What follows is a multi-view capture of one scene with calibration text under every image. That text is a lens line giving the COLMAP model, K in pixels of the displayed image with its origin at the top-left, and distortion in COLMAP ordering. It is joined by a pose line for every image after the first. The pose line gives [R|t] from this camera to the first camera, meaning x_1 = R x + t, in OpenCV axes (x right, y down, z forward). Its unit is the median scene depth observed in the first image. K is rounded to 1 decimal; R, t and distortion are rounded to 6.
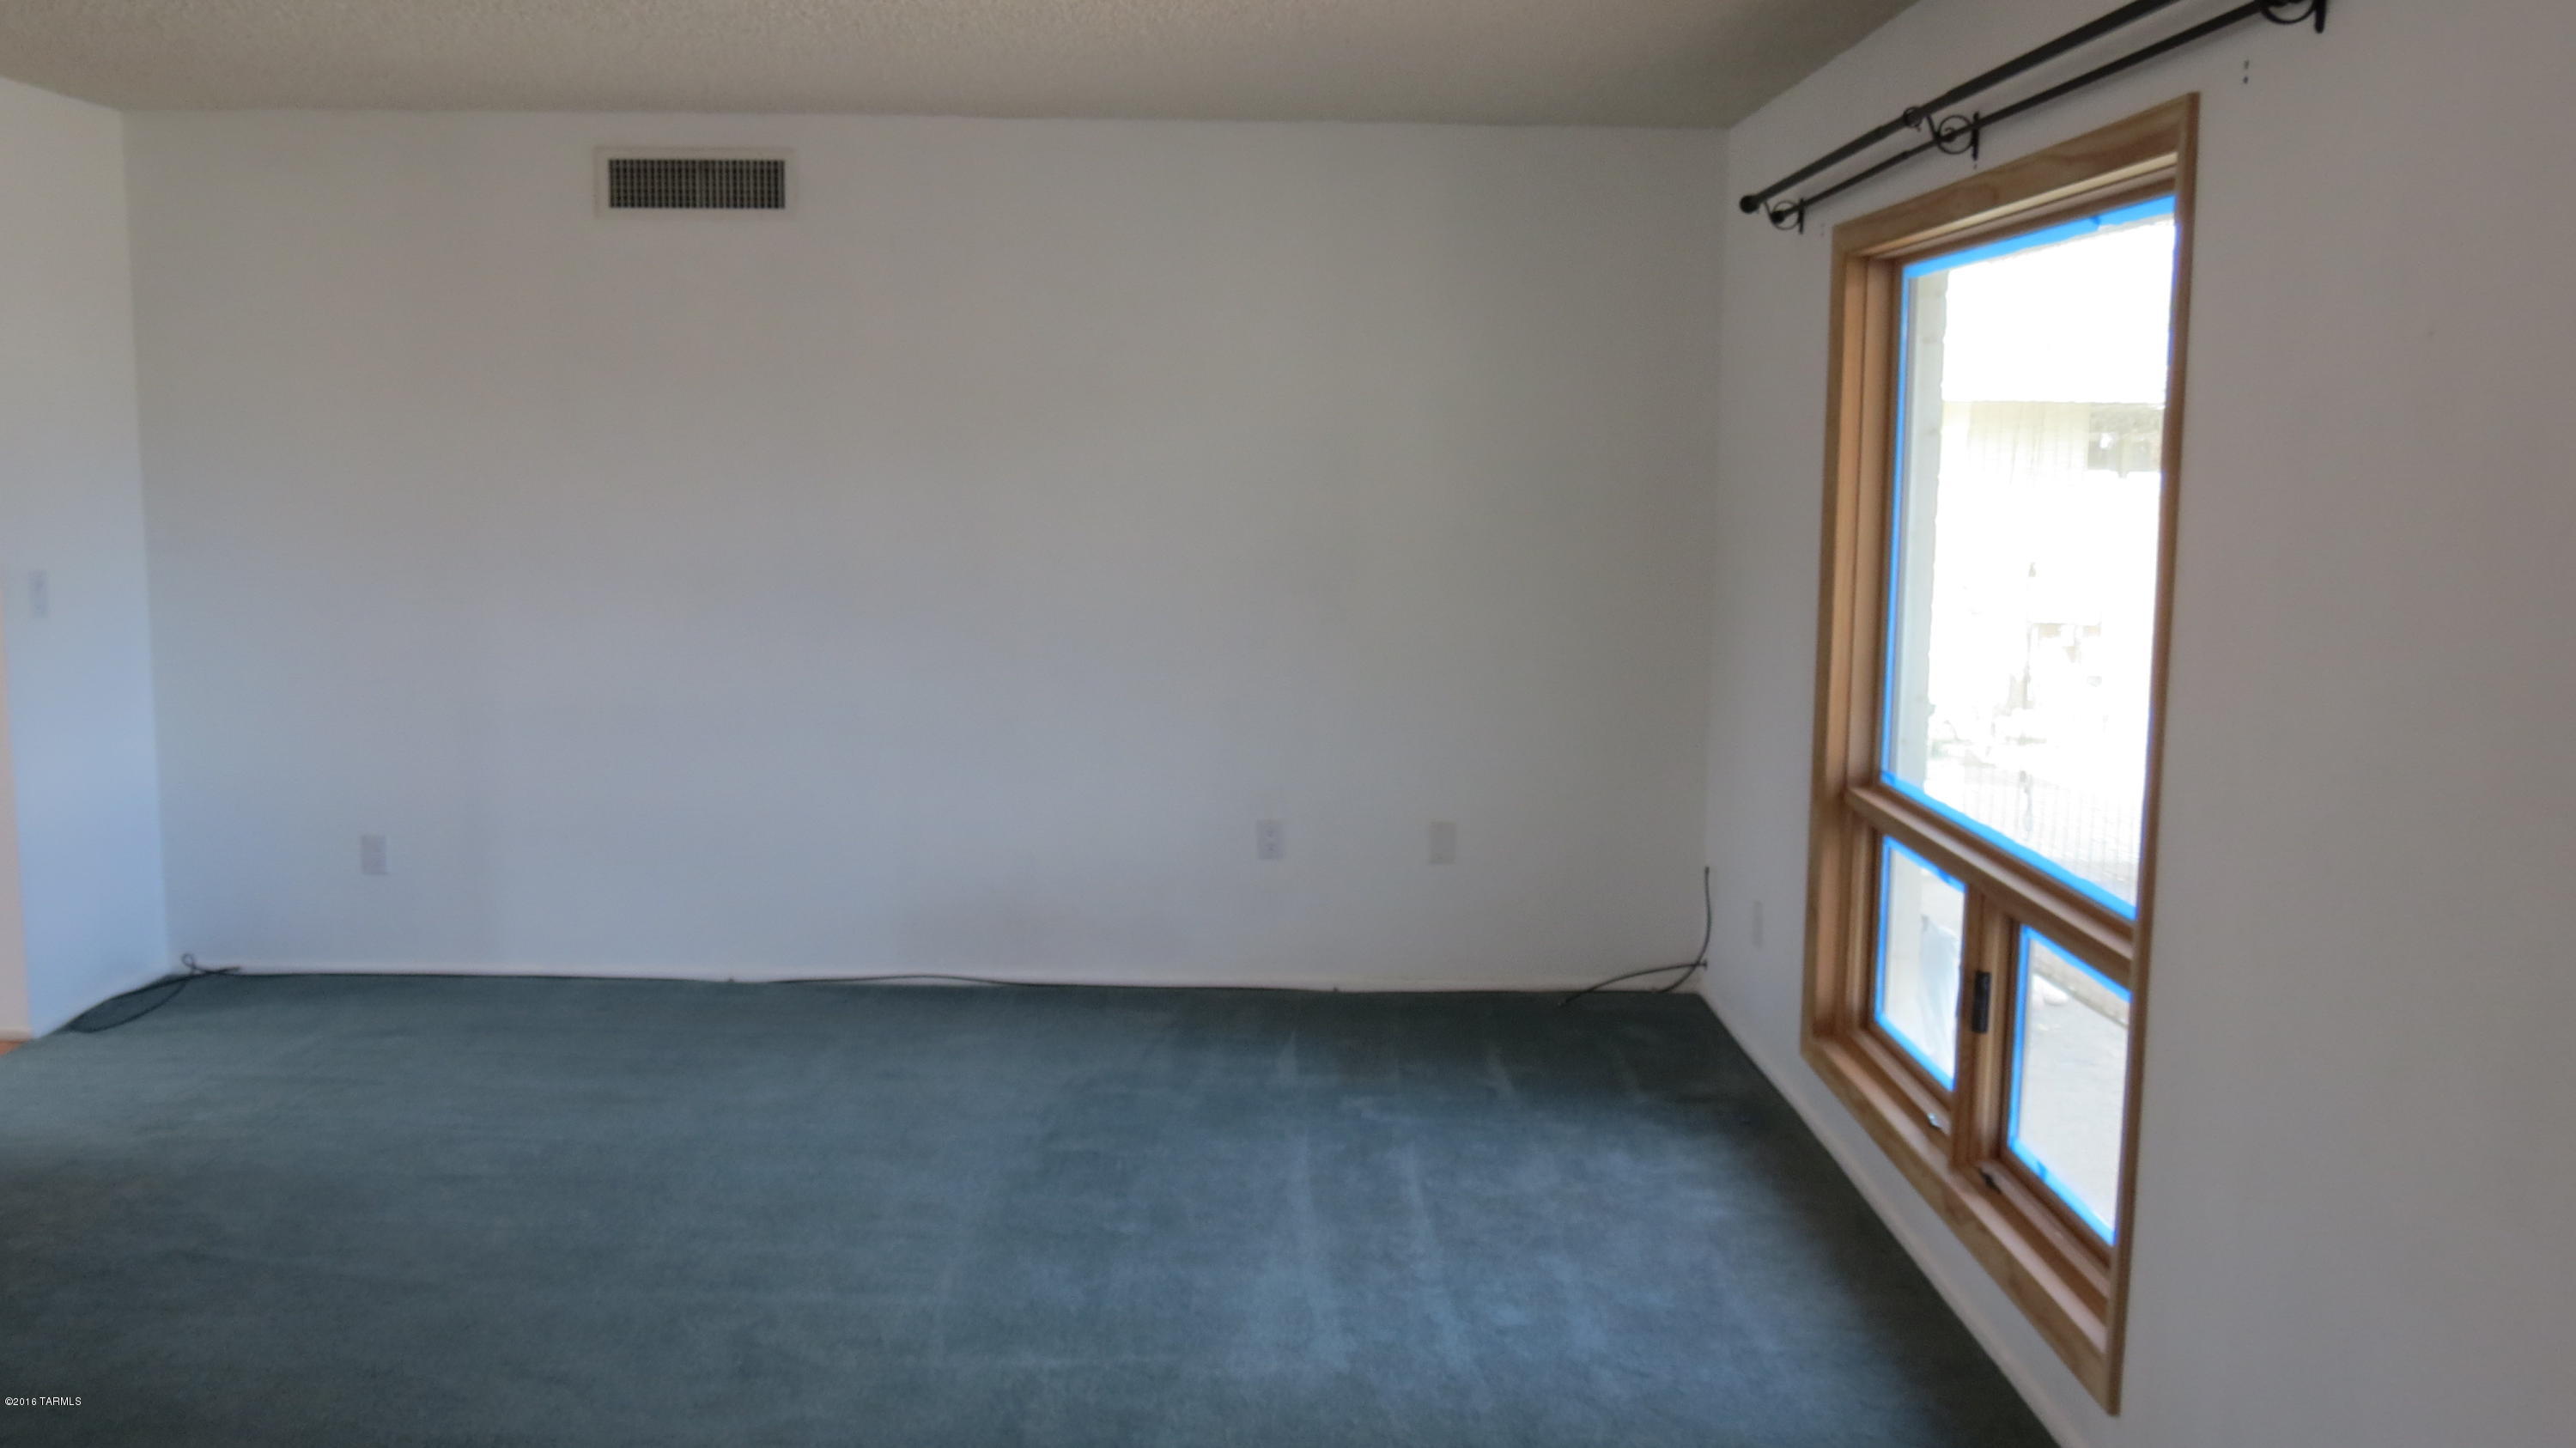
lens RADIAL K [[2162.6, 0, 1287.4], [0, 2162.6, 711.3], [0, 0, 1]] dist [-0.036245, 0.015738]
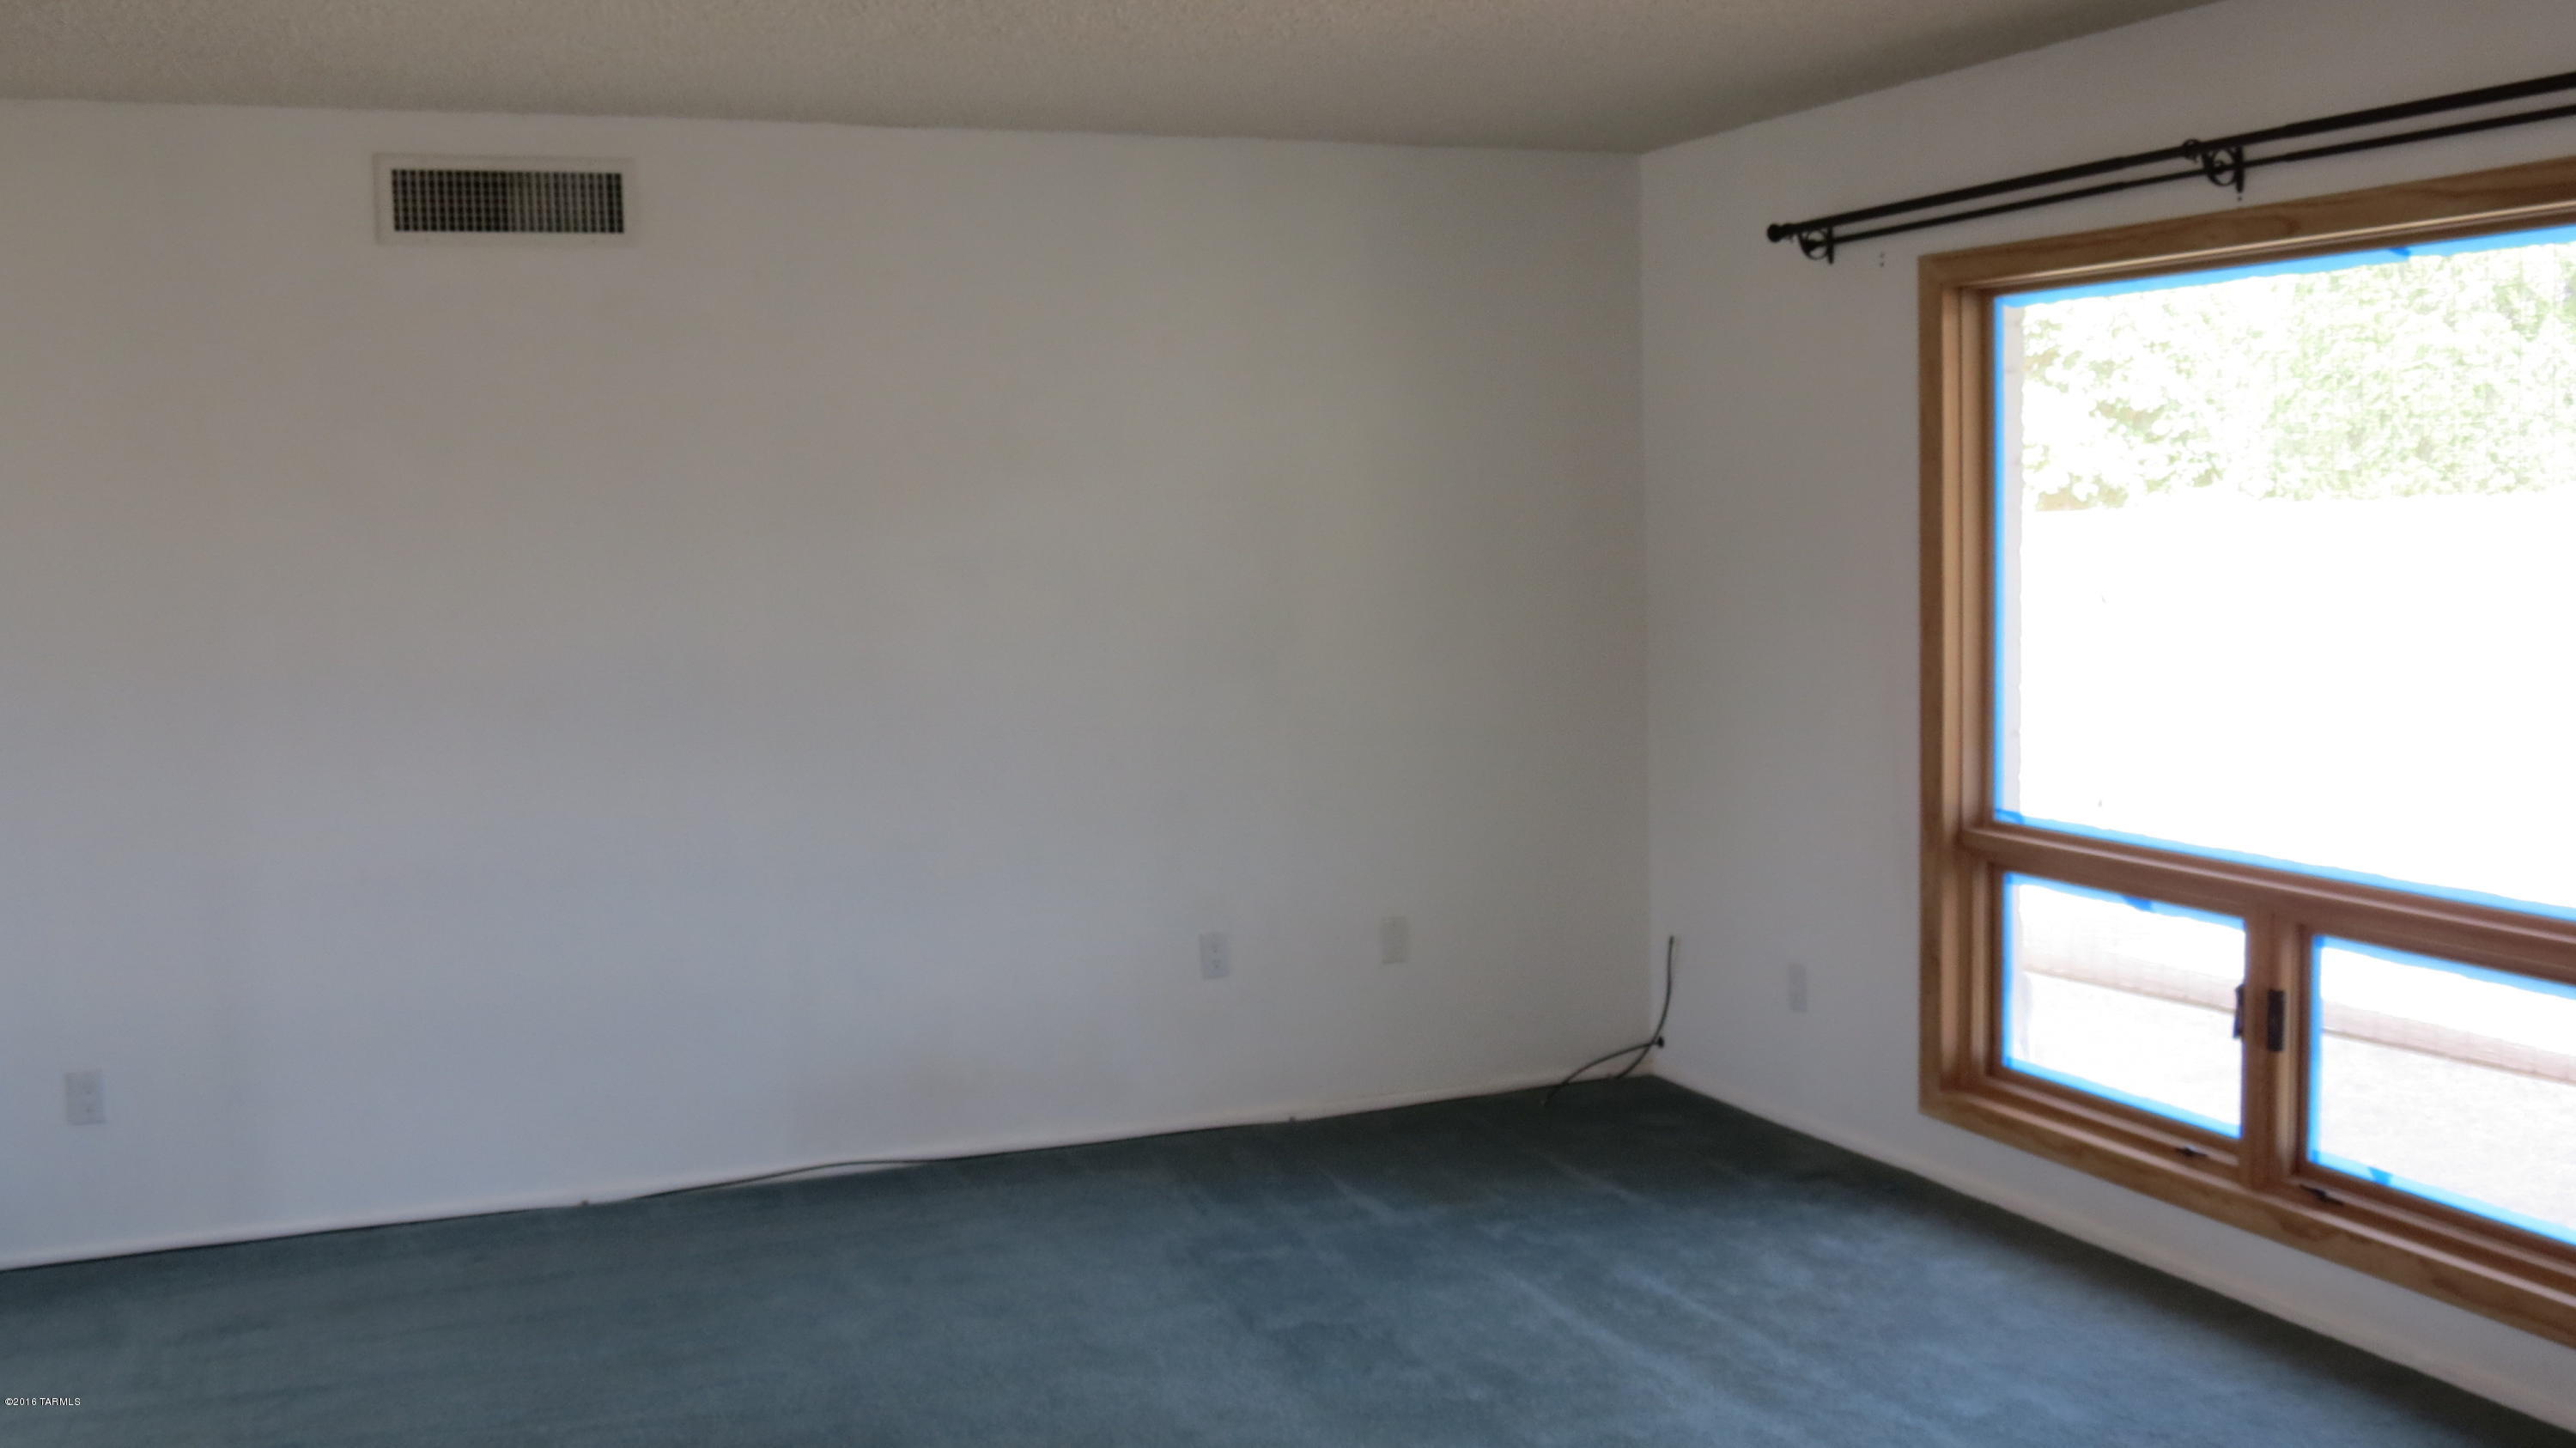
lens RADIAL K [[2466.8, 0, 1286.7], [0, 2466.8, 732.1], [0, 0, 1]] dist [-0.042332, 0.000000]
pose [[0.928458, -0.068634, 0.365042, -0.419745], [0.080095, 0.996654, -0.016326, -0.014996], [-0.362700, 0.044396, 0.930848, 0.076729]]
